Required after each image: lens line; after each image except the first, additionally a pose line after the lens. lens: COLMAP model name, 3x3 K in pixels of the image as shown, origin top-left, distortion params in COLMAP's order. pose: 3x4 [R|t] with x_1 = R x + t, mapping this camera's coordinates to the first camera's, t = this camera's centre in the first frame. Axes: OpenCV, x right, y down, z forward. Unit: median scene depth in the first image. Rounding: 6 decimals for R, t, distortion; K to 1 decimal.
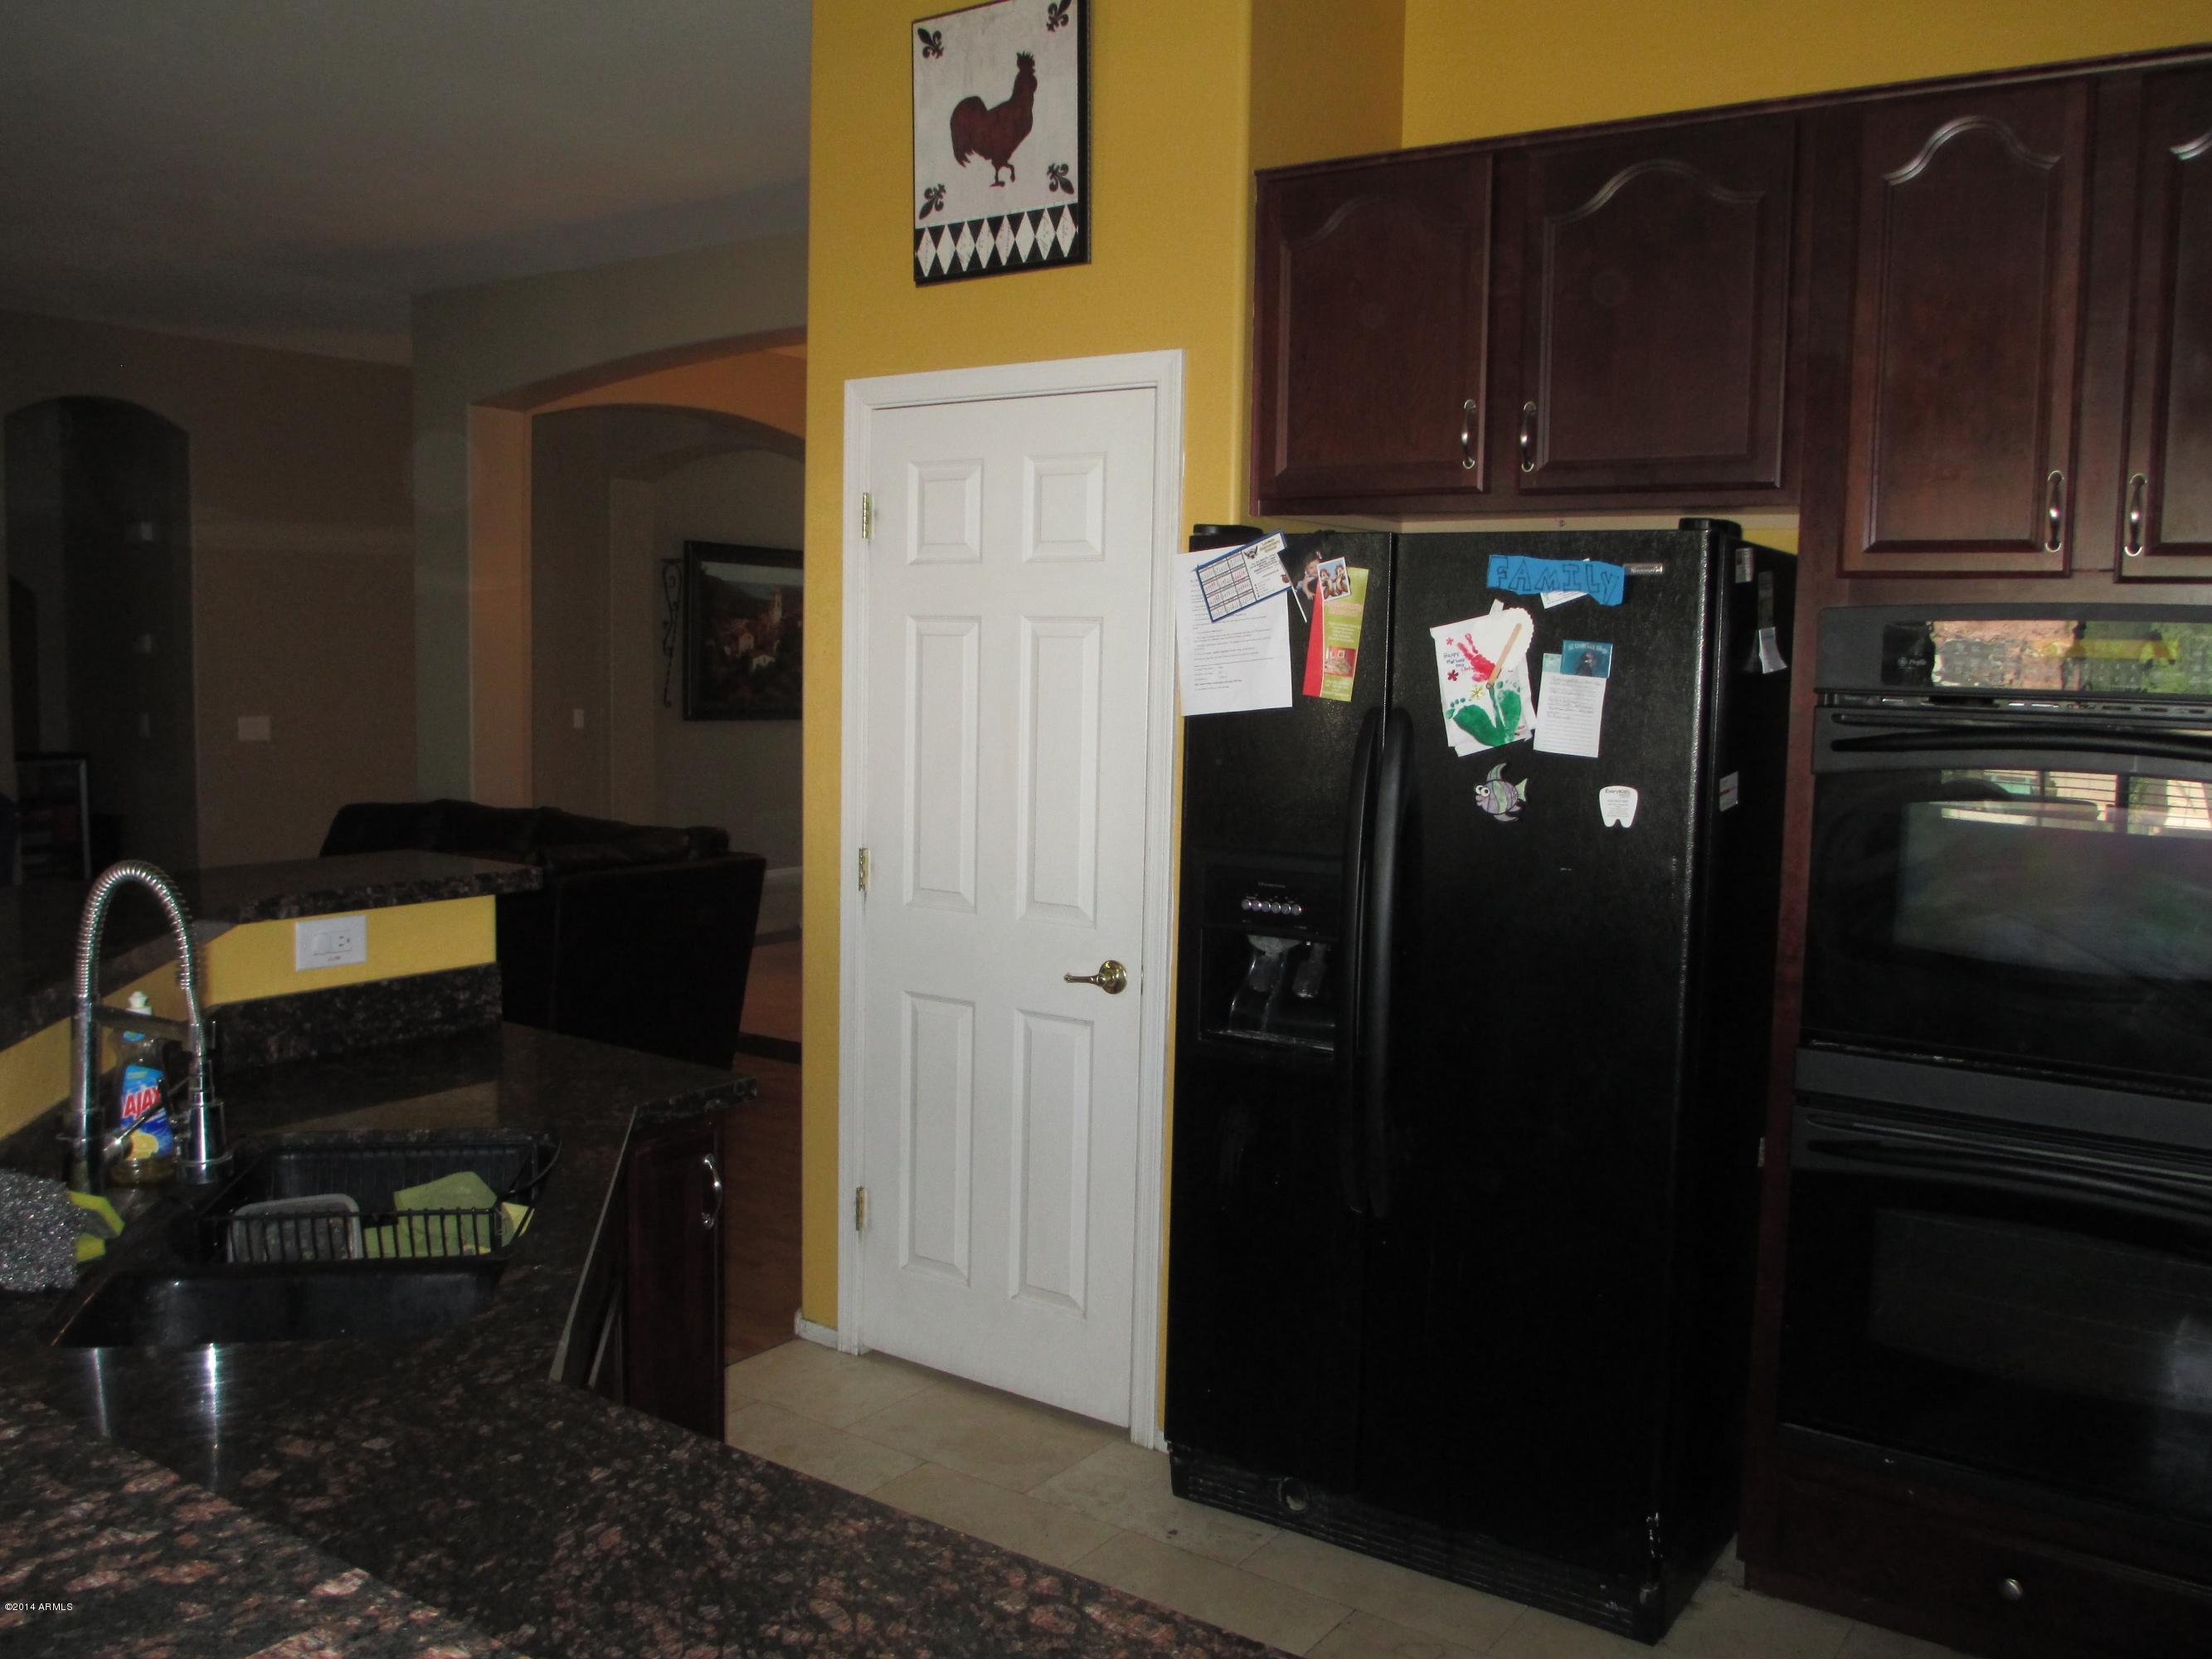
lens RADIAL K [[1851.7, 0, 1107.4], [0, 1851.7, 829.9], [0, 0, 1]] dist [-0.073699, 0.043066]
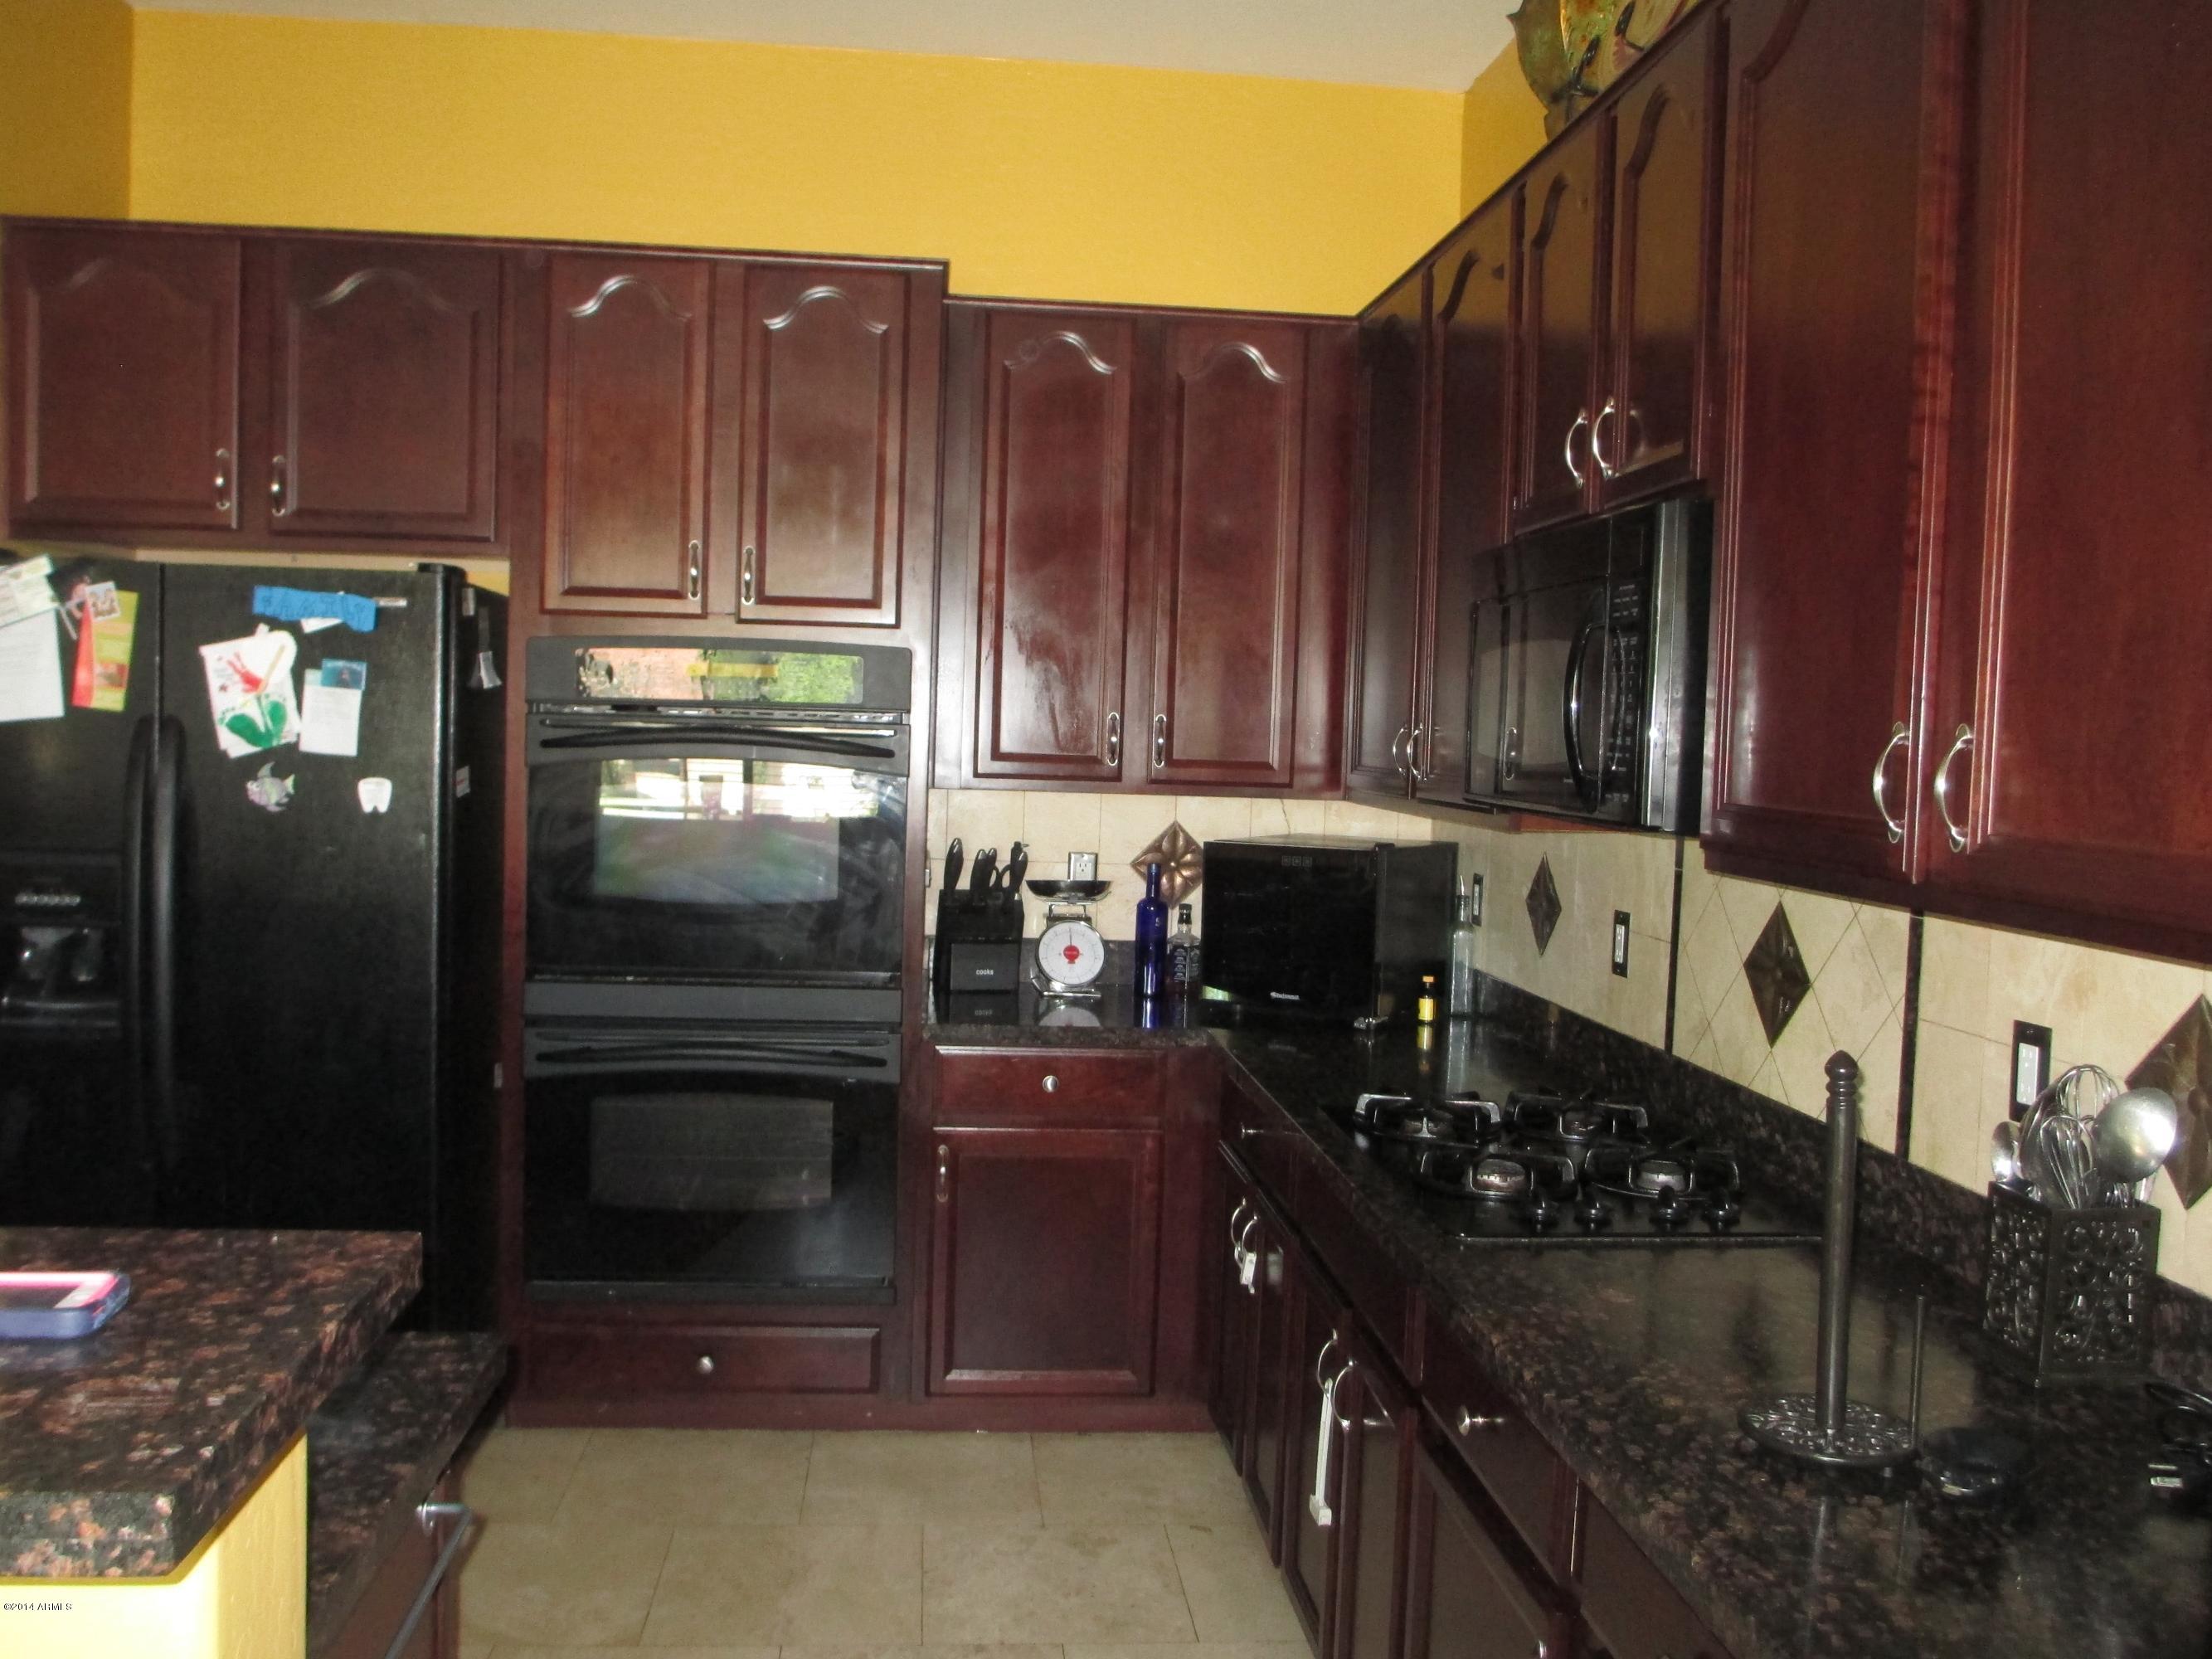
lens RADIAL K [[1851.7, 0, 1112.8], [0, 1851.7, 810.4], [0, 0, 1]] dist [-0.073699, 0.043066]
pose [[0.762042, -0.030954, 0.646787, -0.131921], [0.046131, 0.998914, -0.006545, 0.027047], [-0.645882, 0.034825, 0.762643, -0.237832]]
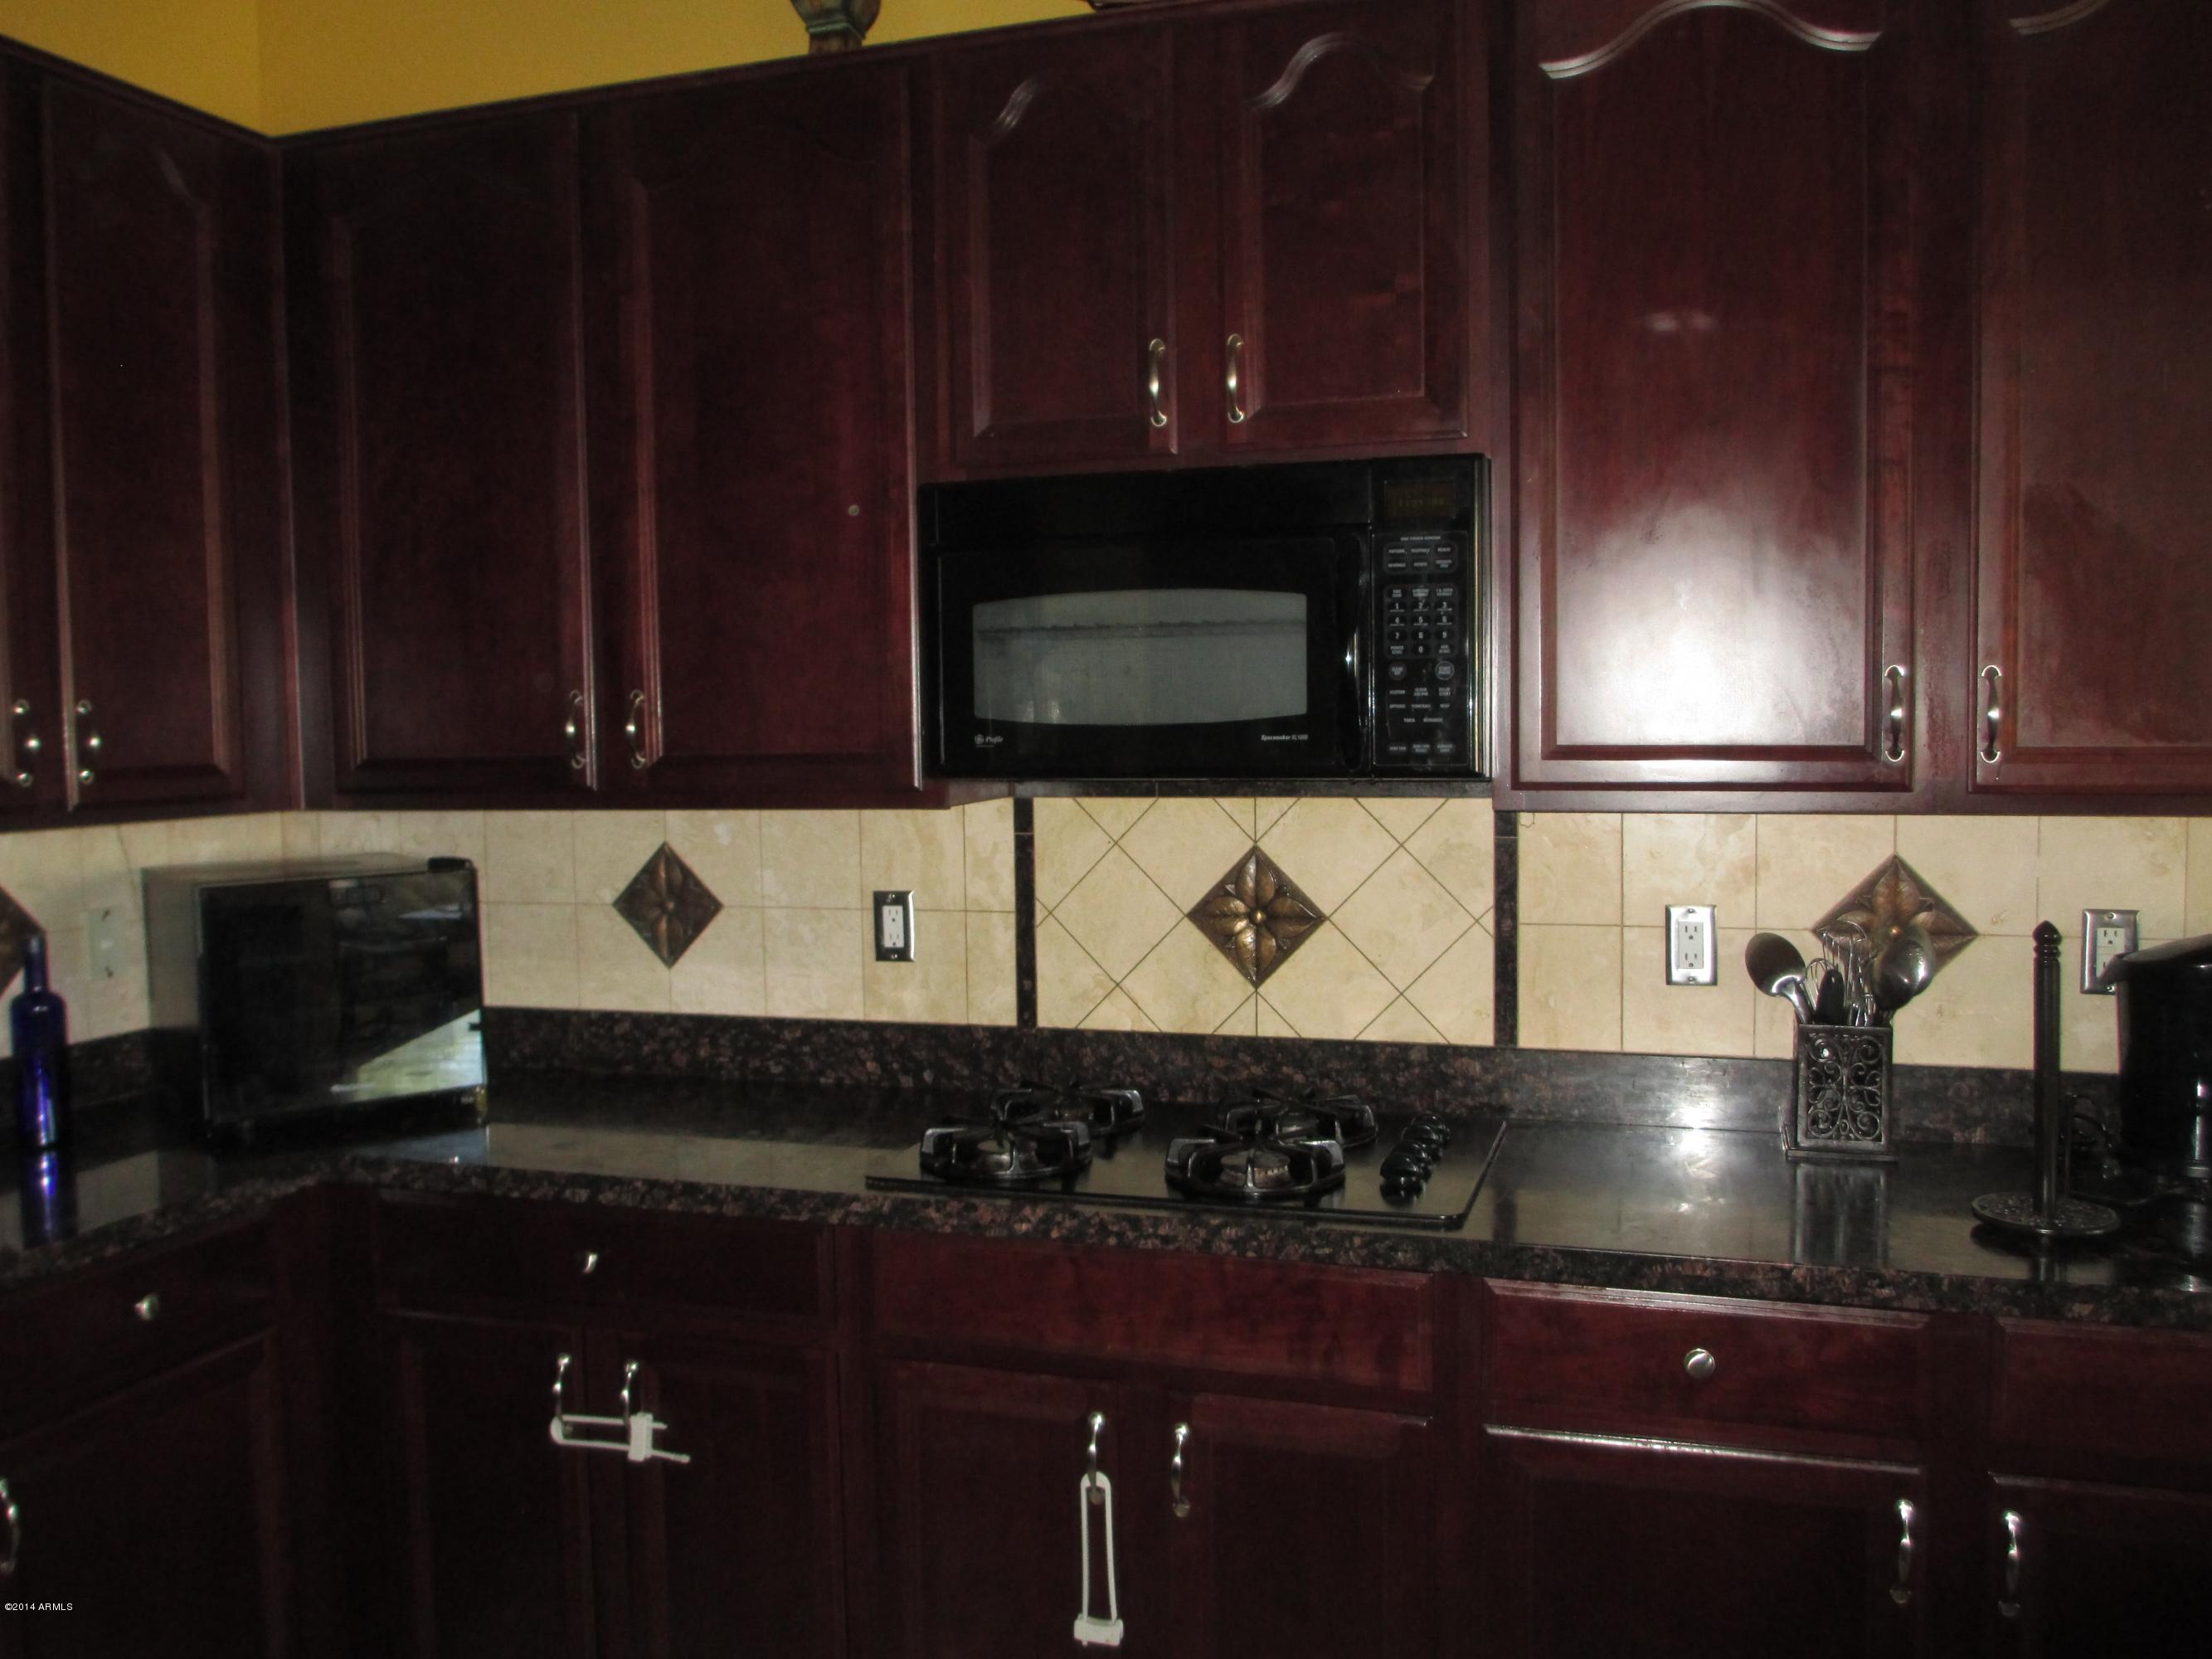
lens RADIAL K [[1851.7, 0, 1105.8], [0, 1851.7, 835.4], [0, 0, 1]] dist [-0.073699, 0.043066]
pose [[-0.287216, -0.085853, 0.954010, -0.176367], [0.095178, 0.988488, 0.117610, -0.043868], [-0.953125, 0.124581, -0.275739, 0.586070]]
